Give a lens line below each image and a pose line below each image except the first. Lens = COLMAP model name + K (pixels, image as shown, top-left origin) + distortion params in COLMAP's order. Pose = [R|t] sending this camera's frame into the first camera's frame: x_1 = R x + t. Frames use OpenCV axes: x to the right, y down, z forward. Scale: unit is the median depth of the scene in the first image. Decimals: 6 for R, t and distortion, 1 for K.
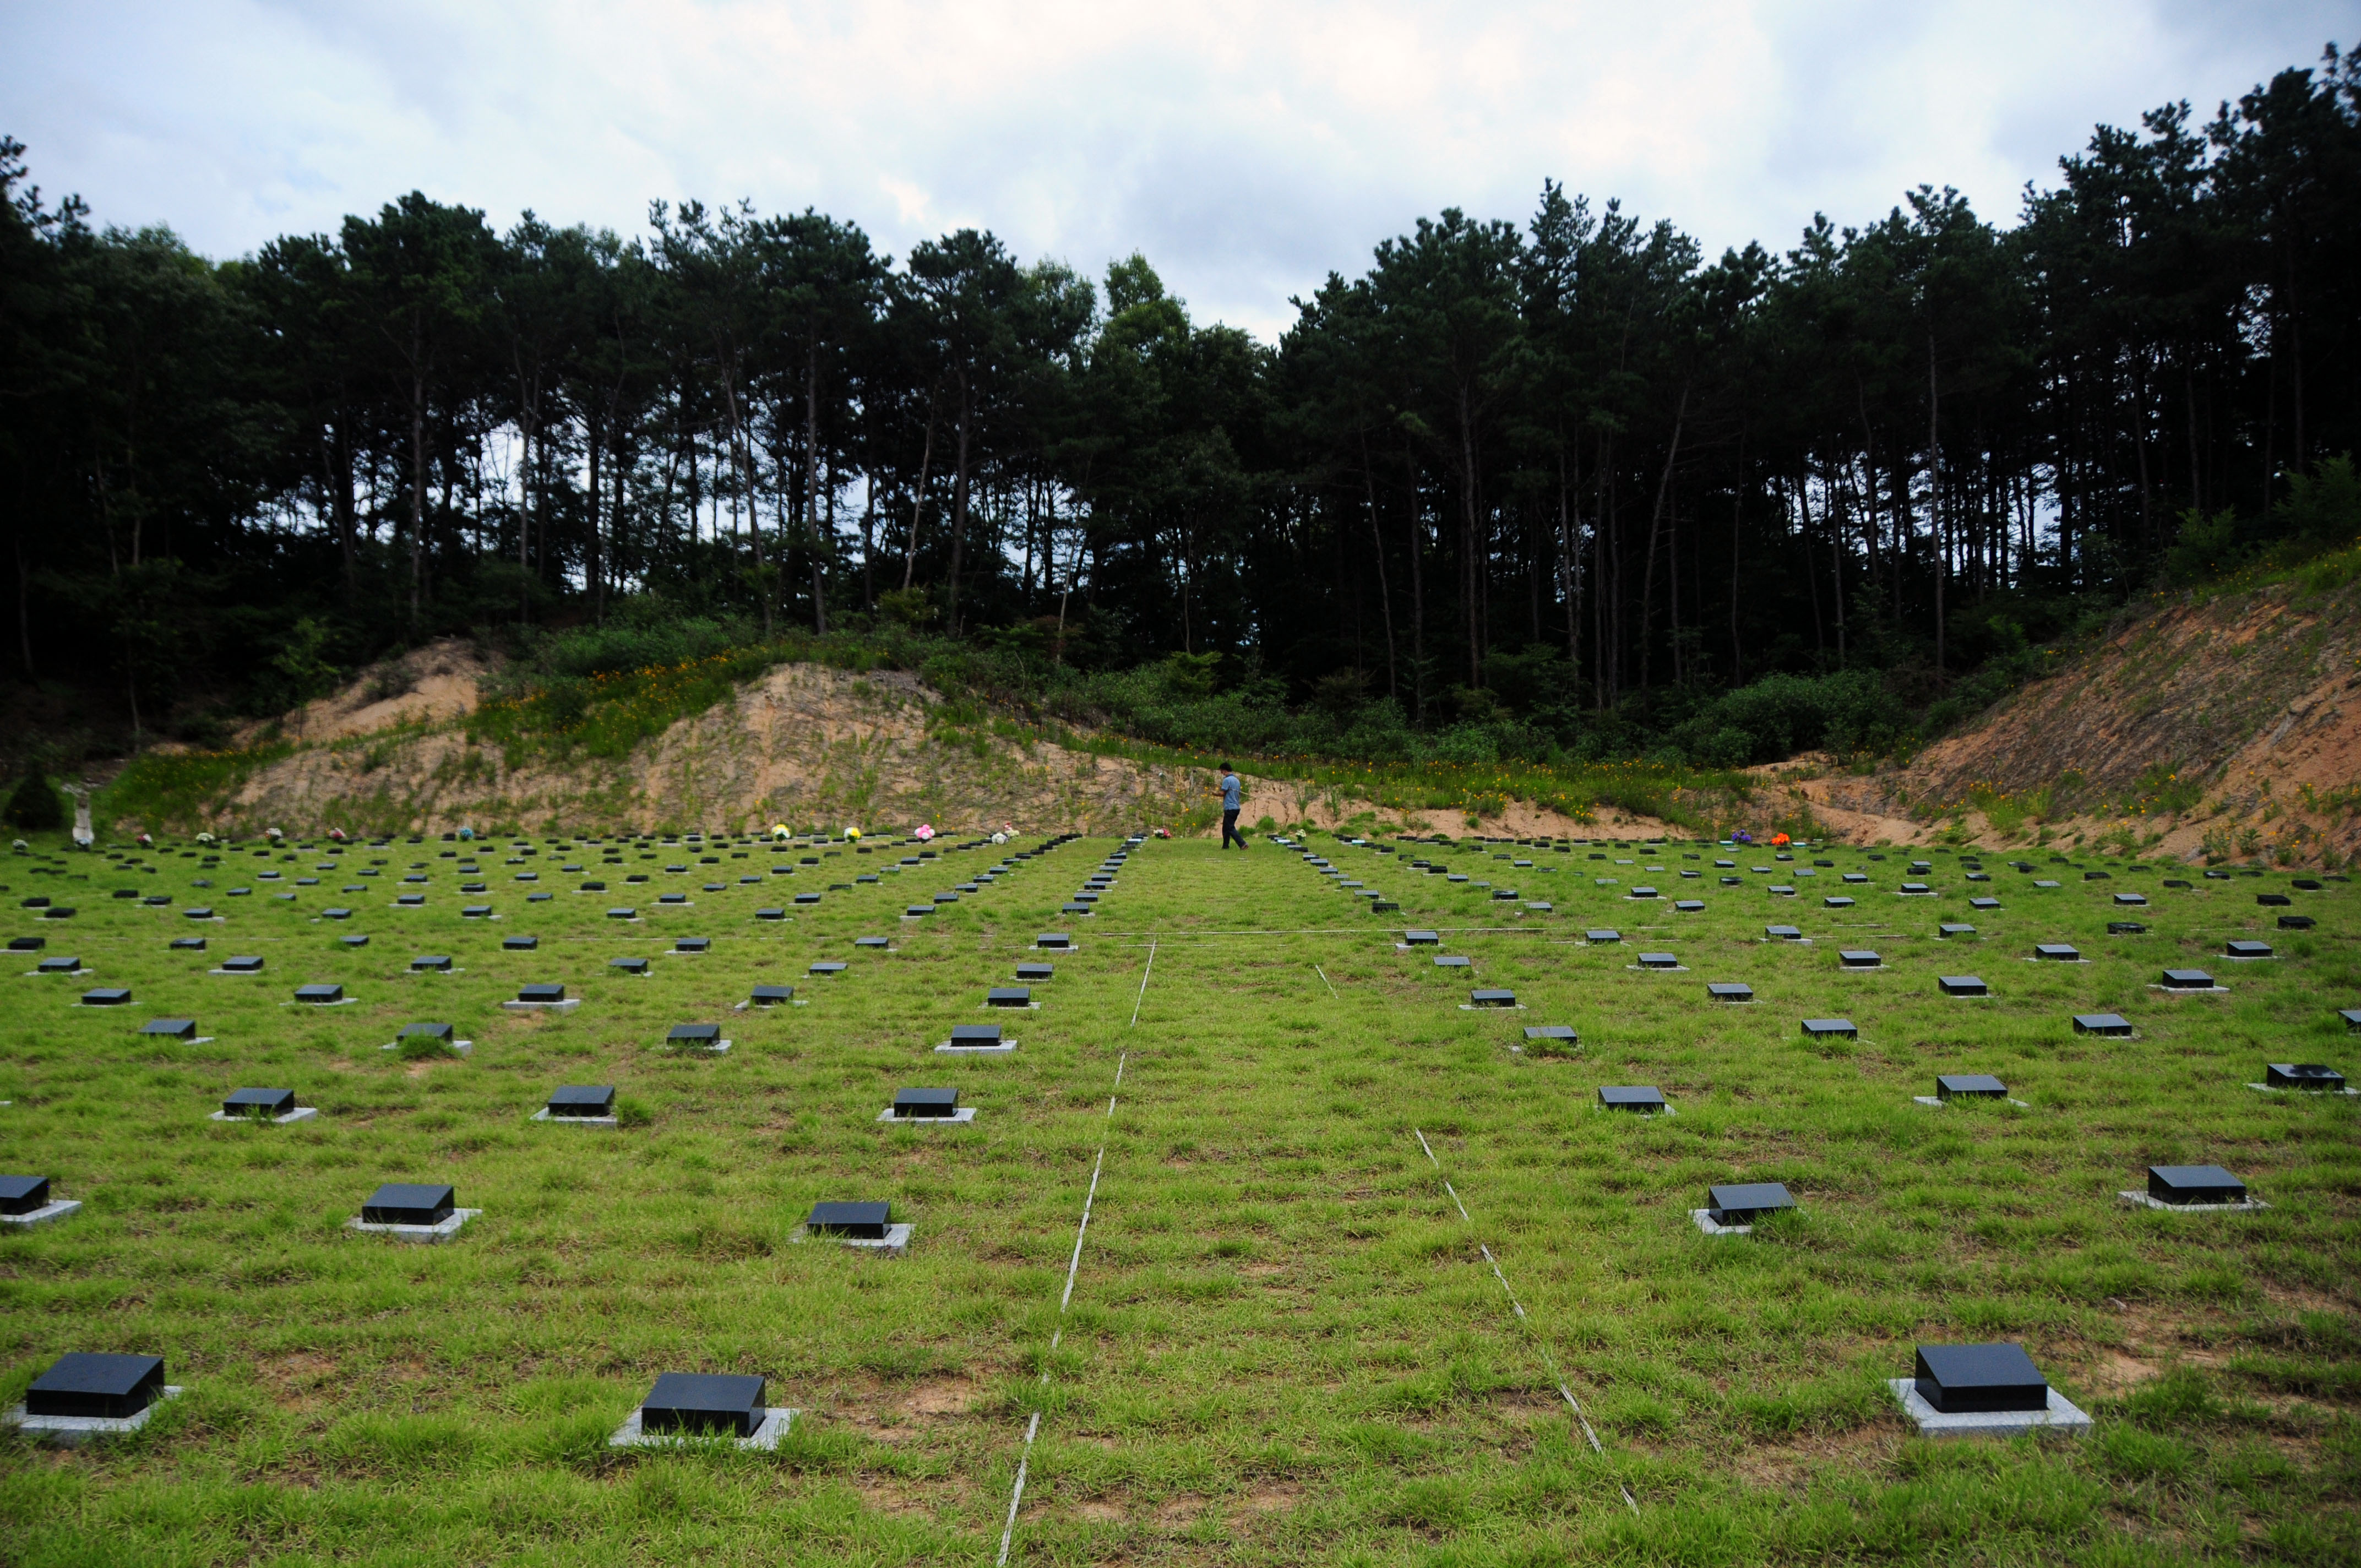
lens RADIAL K [[1887.9, 0, 1167.7], [0, 1887.9, 865.2], [0, 0, 1]] dist [-0.170333, 0.138493]
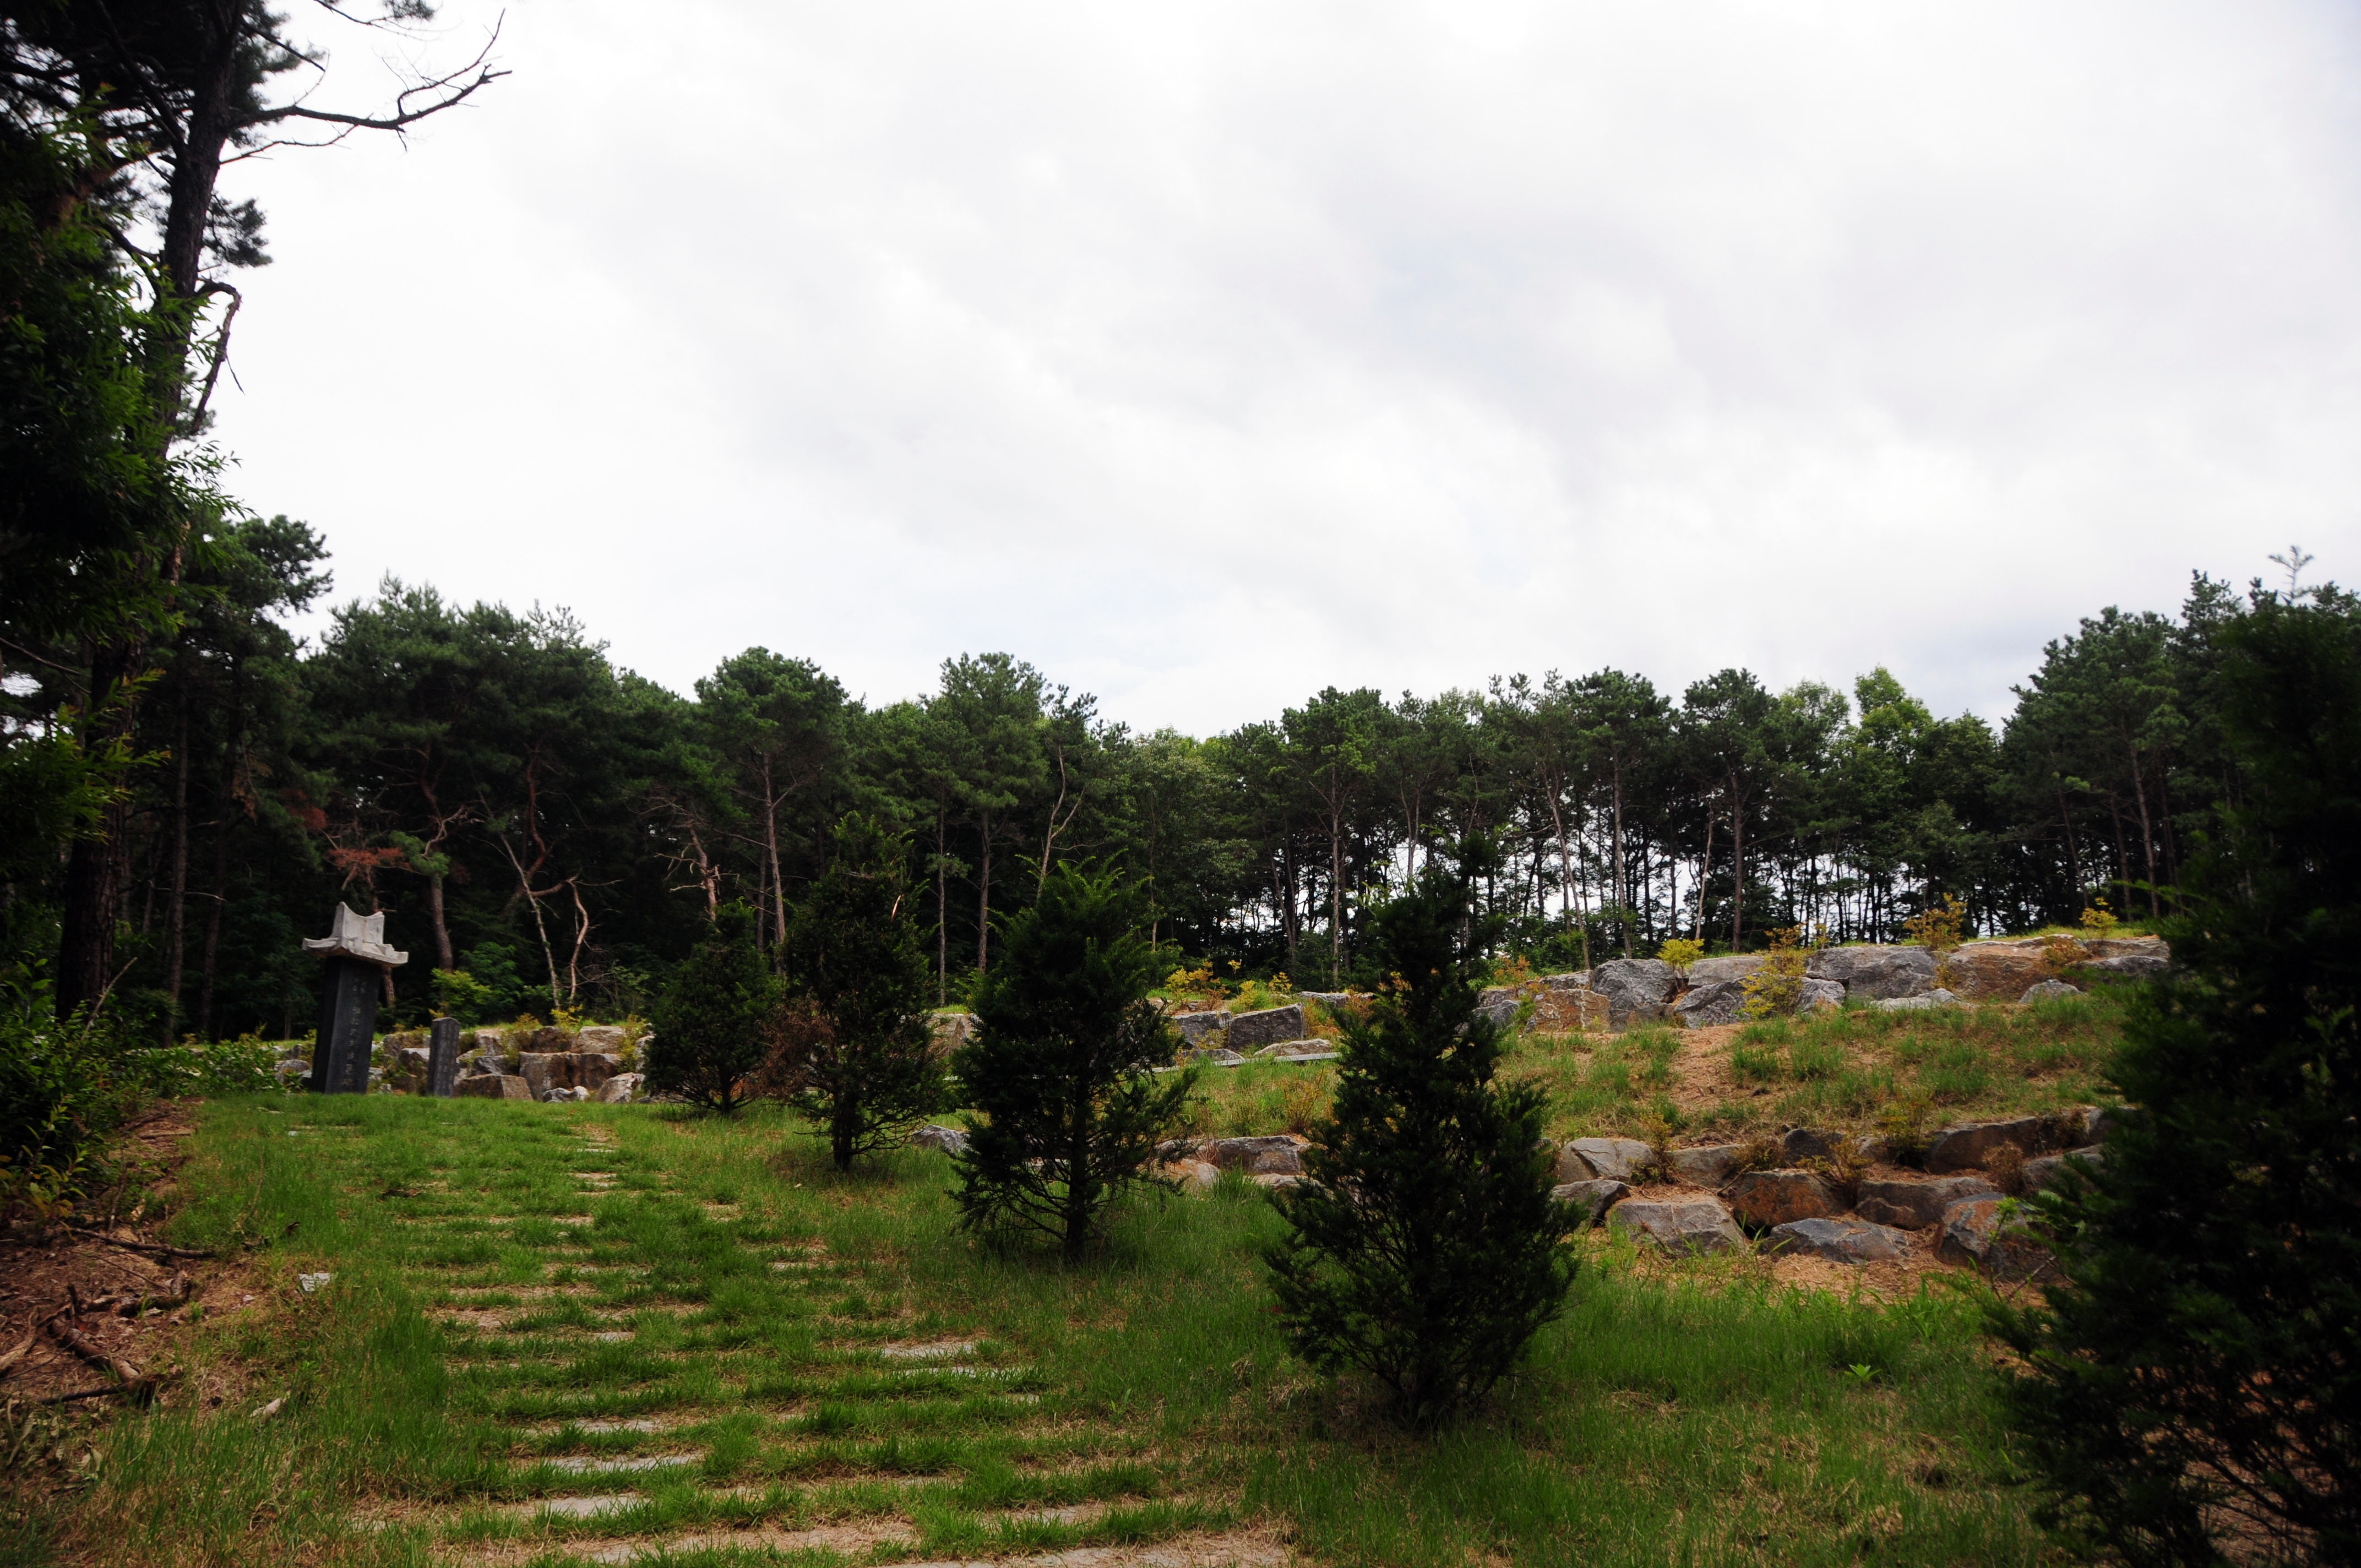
lens RADIAL K [[1887.9, 0, 1167.7], [0, 1887.9, 865.2], [0, 0, 1]] dist [-0.170333, 0.138493]
pose [[0.878122, -0.080076, -0.471688, 0.151337], [-0.018965, 0.979293, -0.201556, 0.064416], [0.478060, 0.185936, 0.858421, -0.290021]]
